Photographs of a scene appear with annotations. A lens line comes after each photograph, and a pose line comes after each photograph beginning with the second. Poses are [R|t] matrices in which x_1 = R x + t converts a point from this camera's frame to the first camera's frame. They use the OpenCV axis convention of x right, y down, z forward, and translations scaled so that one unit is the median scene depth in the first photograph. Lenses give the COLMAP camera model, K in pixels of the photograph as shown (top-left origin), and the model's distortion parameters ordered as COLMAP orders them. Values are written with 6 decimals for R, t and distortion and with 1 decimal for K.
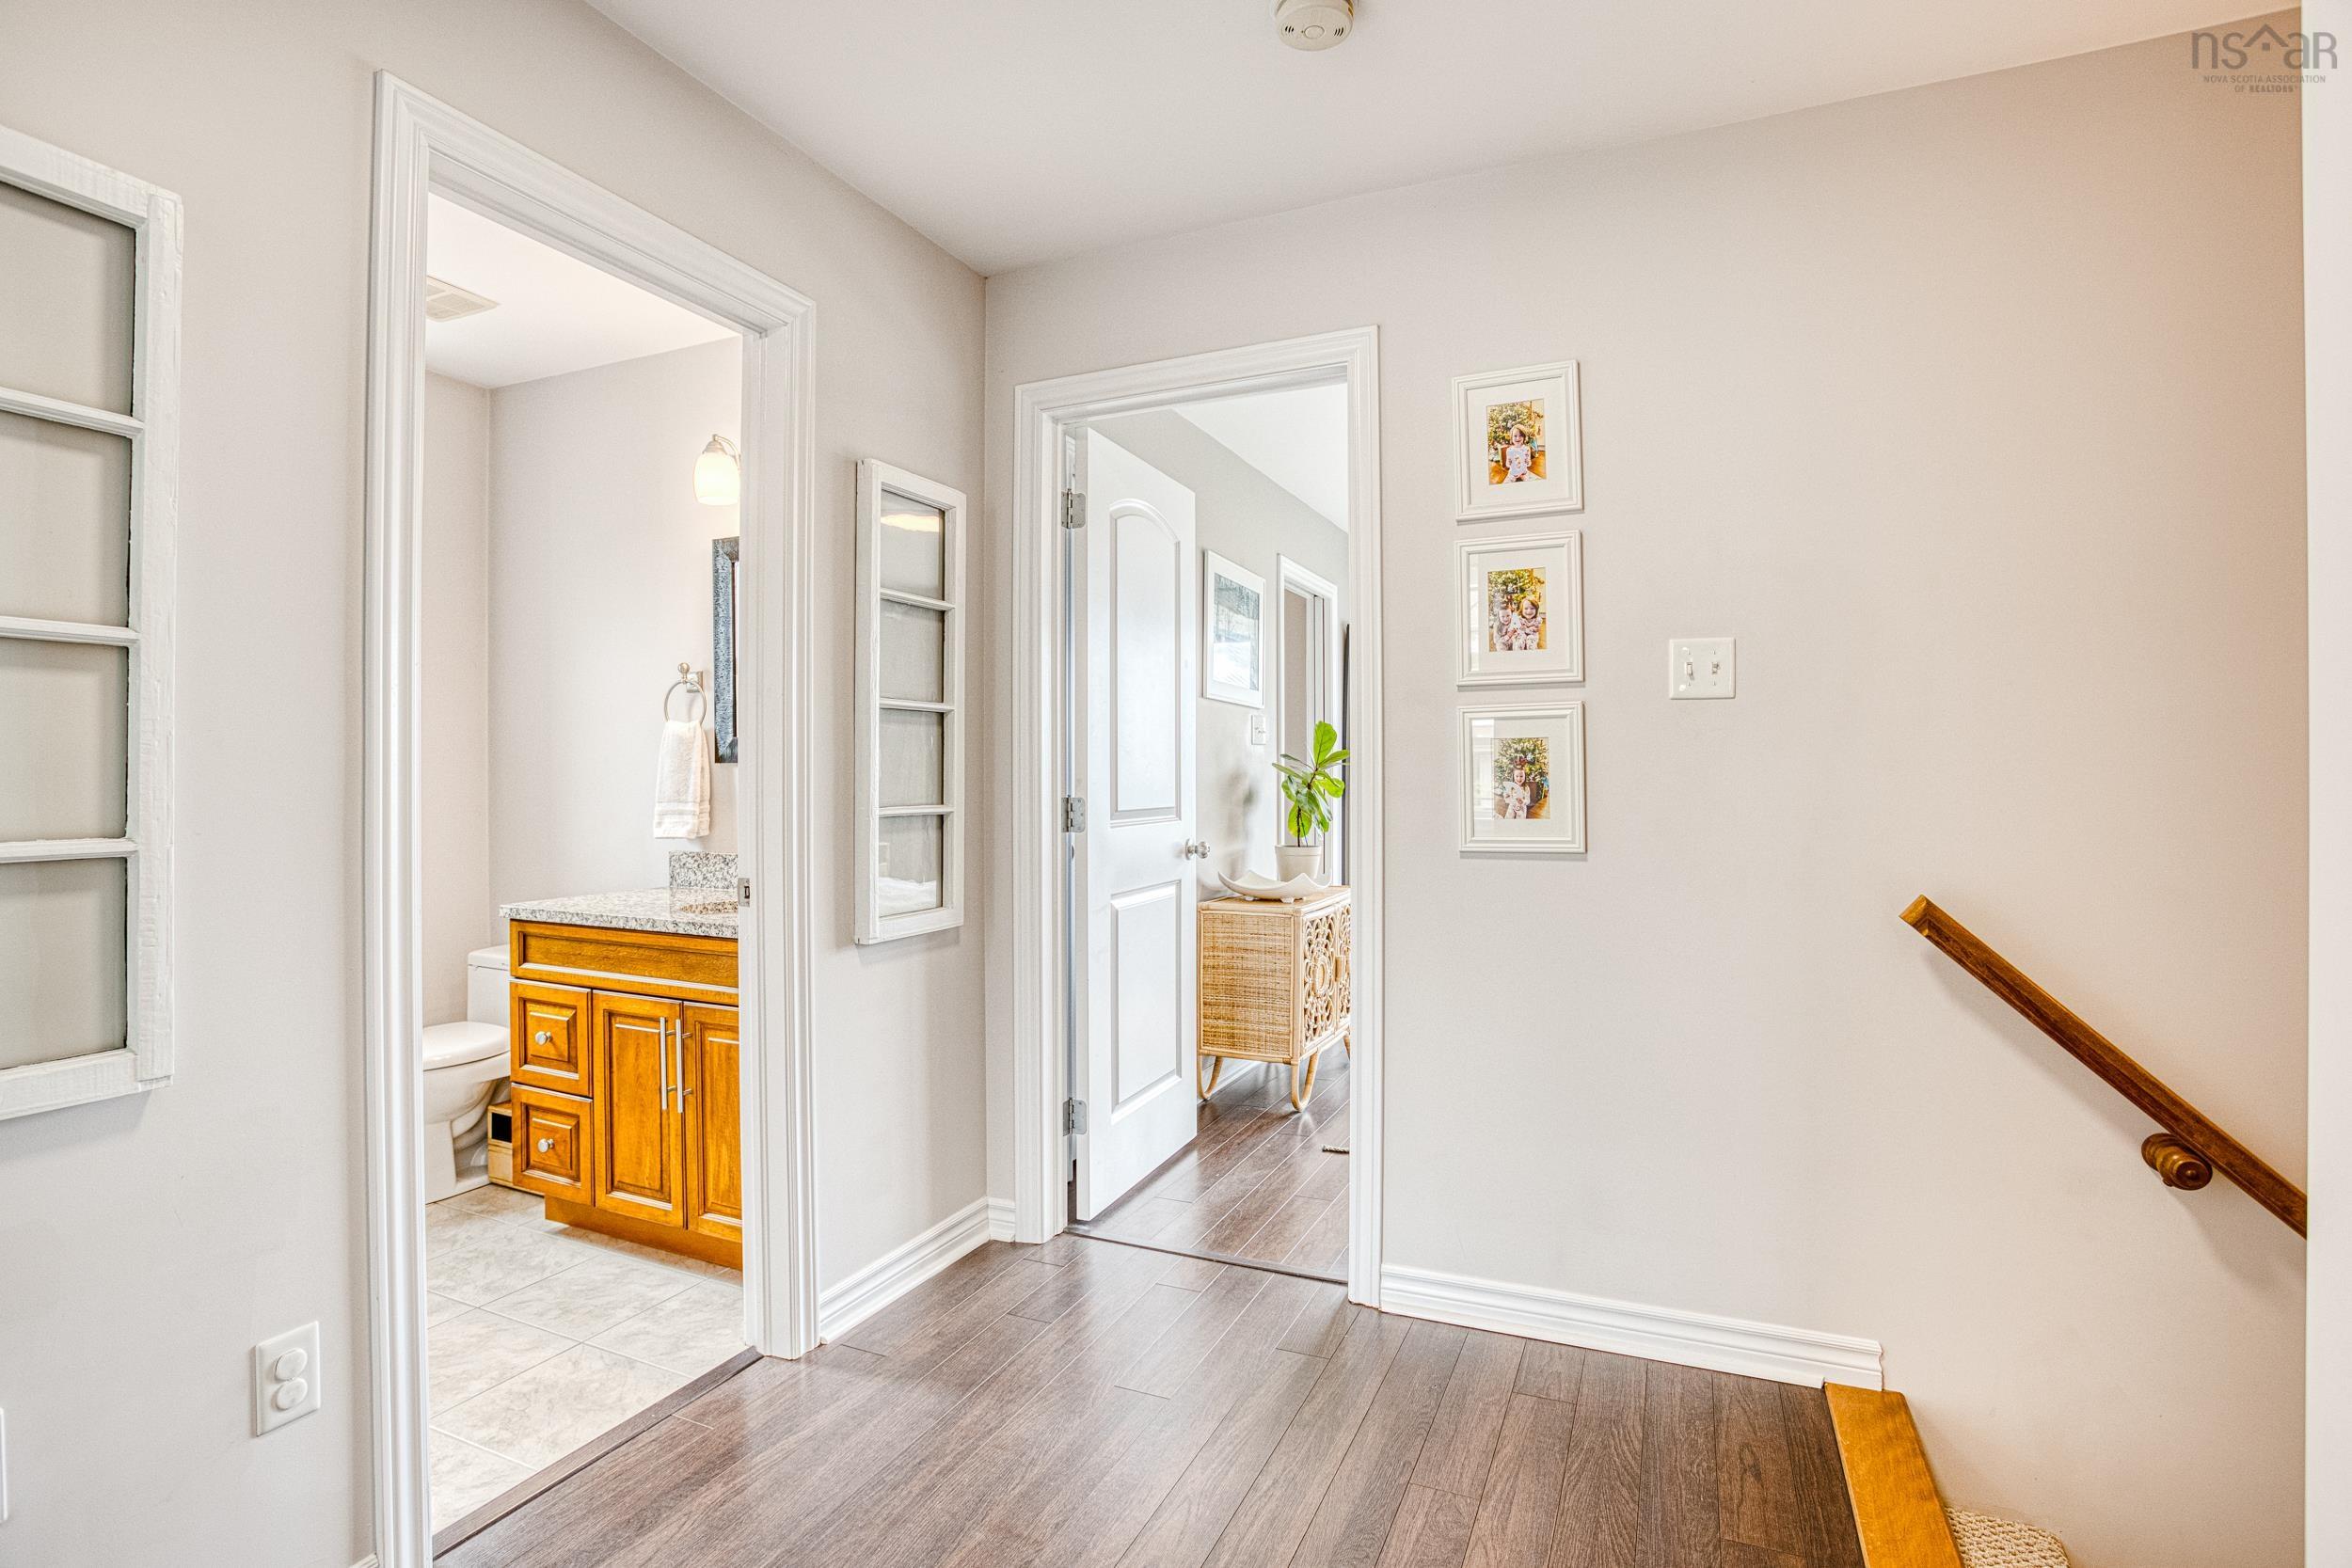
lens RADIAL K [[1128.4, 0, 1159.5], [0, 1128.4, 790.5], [0, 0, 1]] dist [-0.046096, -0.000036]
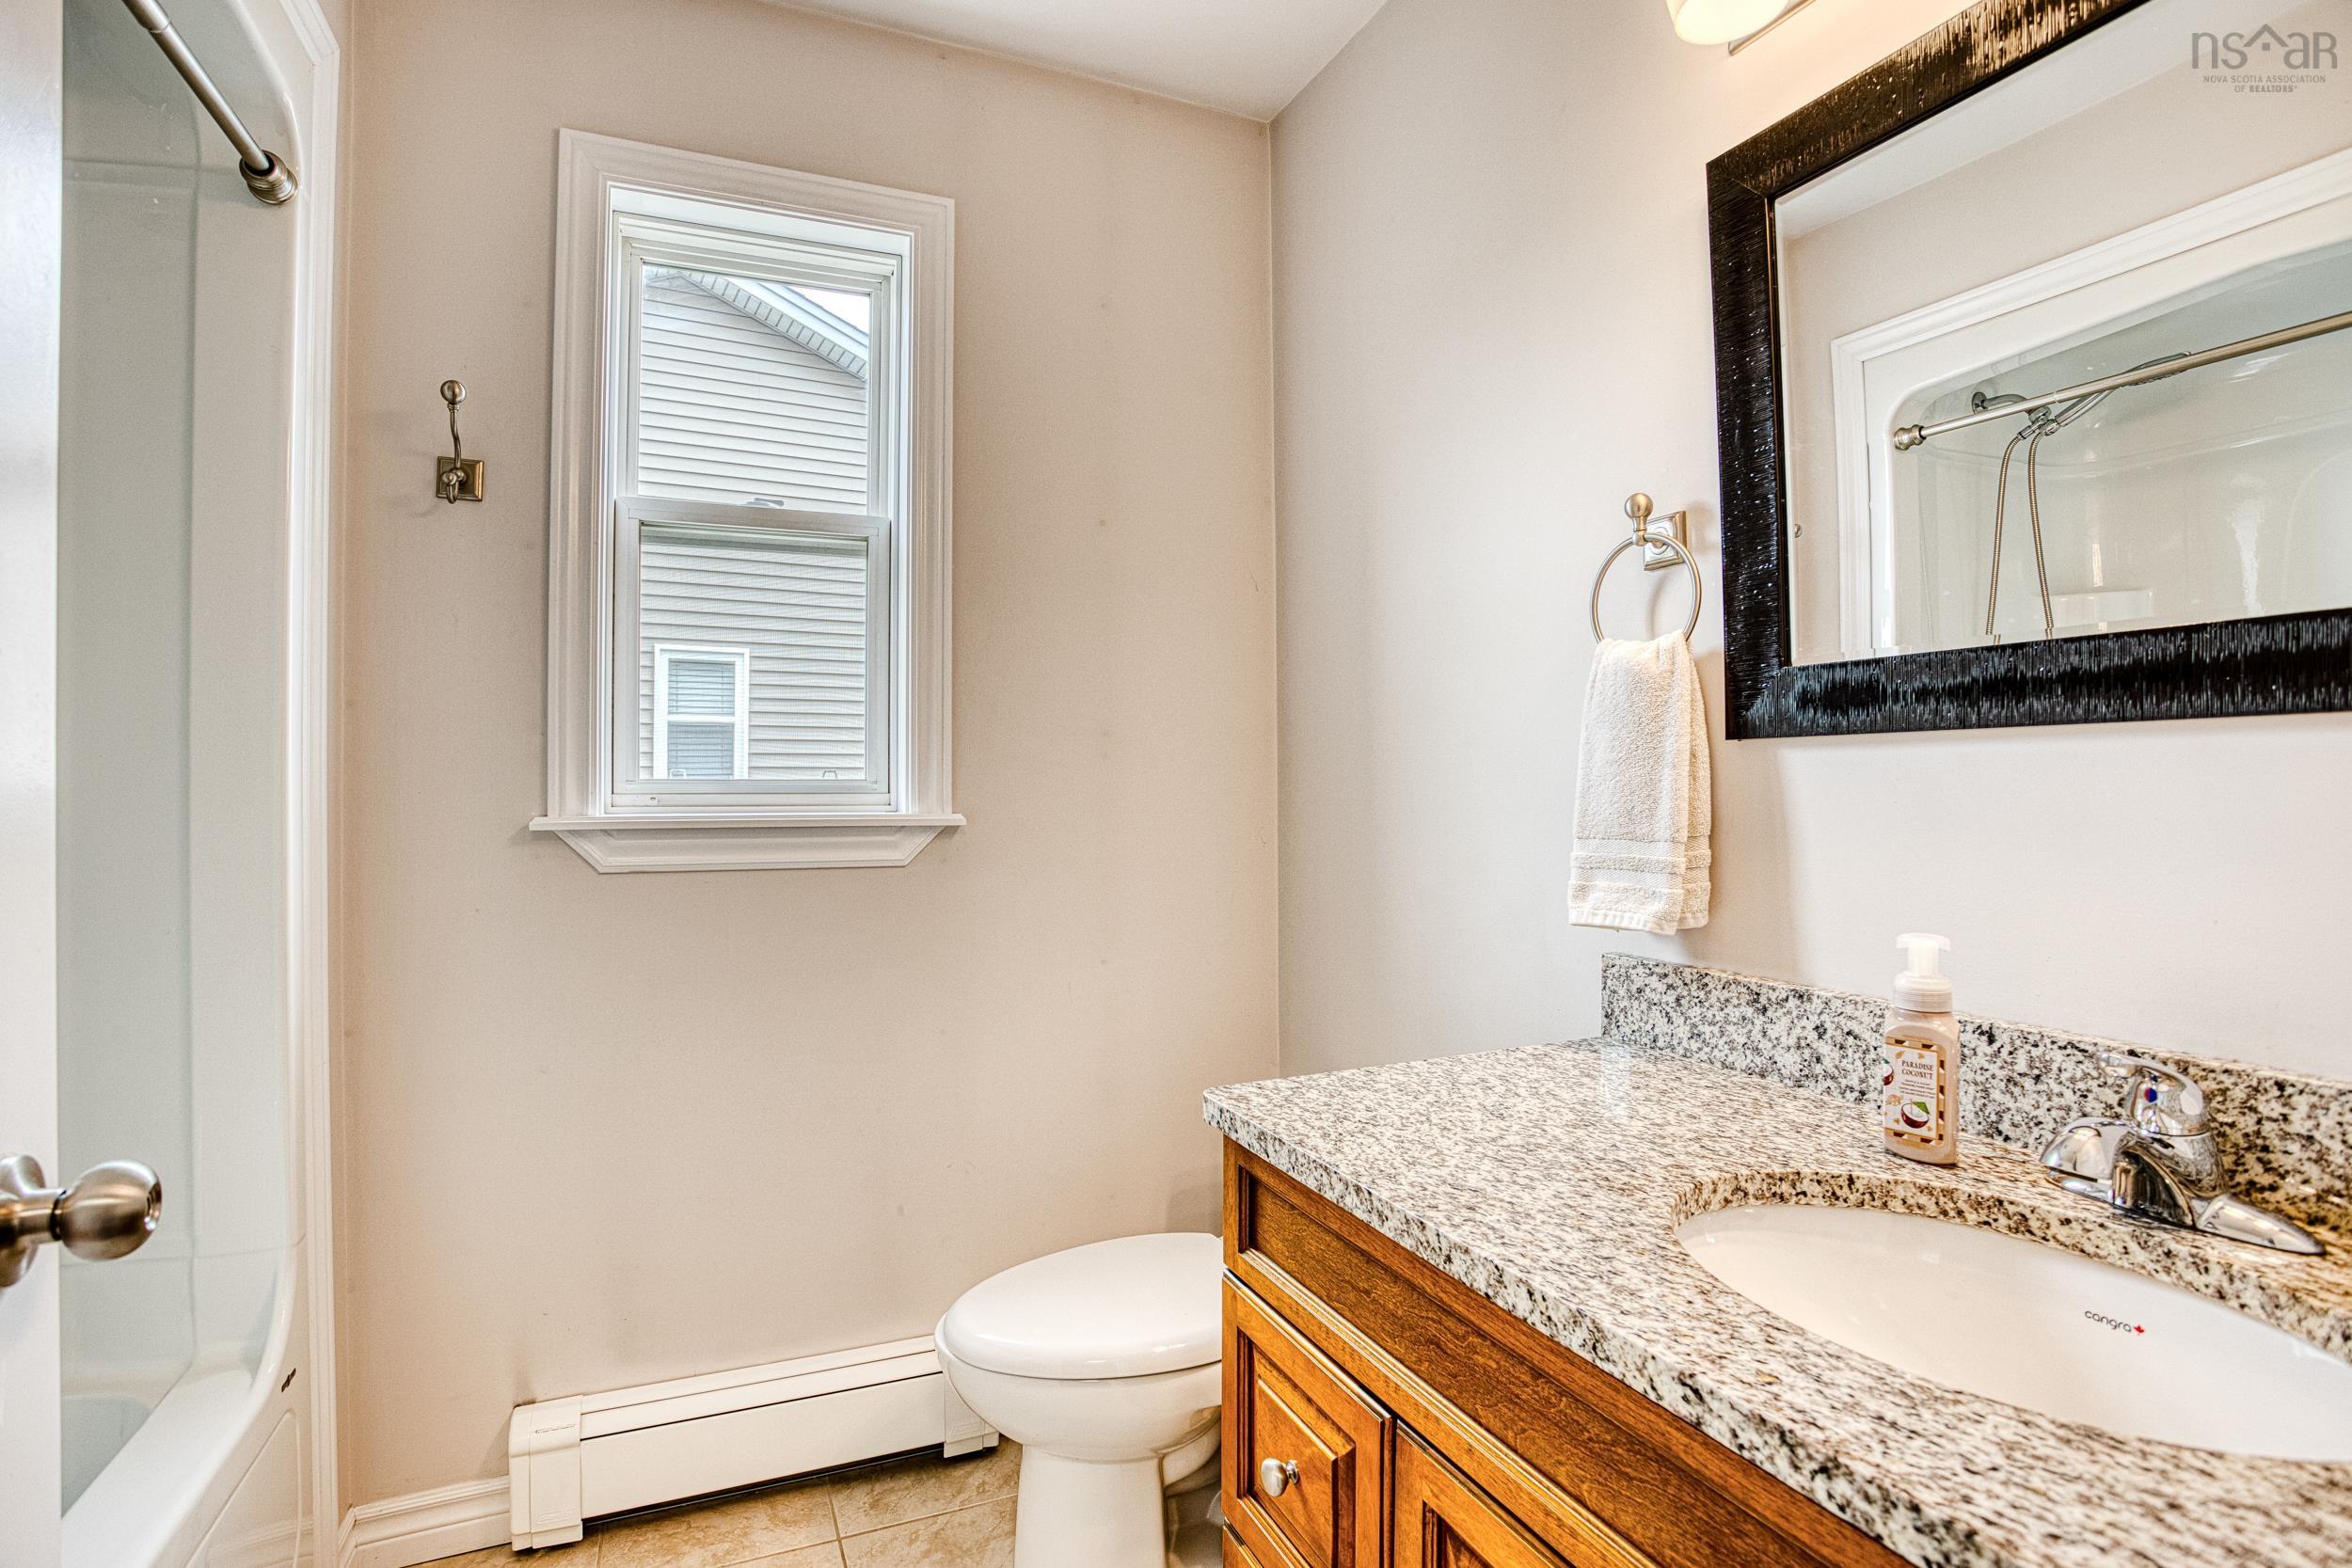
lens RADIAL K [[1128.4, 0, 1168.8], [0, 1128.4, 783.1], [0, 0, 1]] dist [-0.046096, -0.000036]
pose [[0.740015, 0.003420, -0.672581, -0.323256], [-0.004444, 0.999990, 0.000195, -0.009967], [0.672575, 0.002845, 0.740023, 0.678566]]
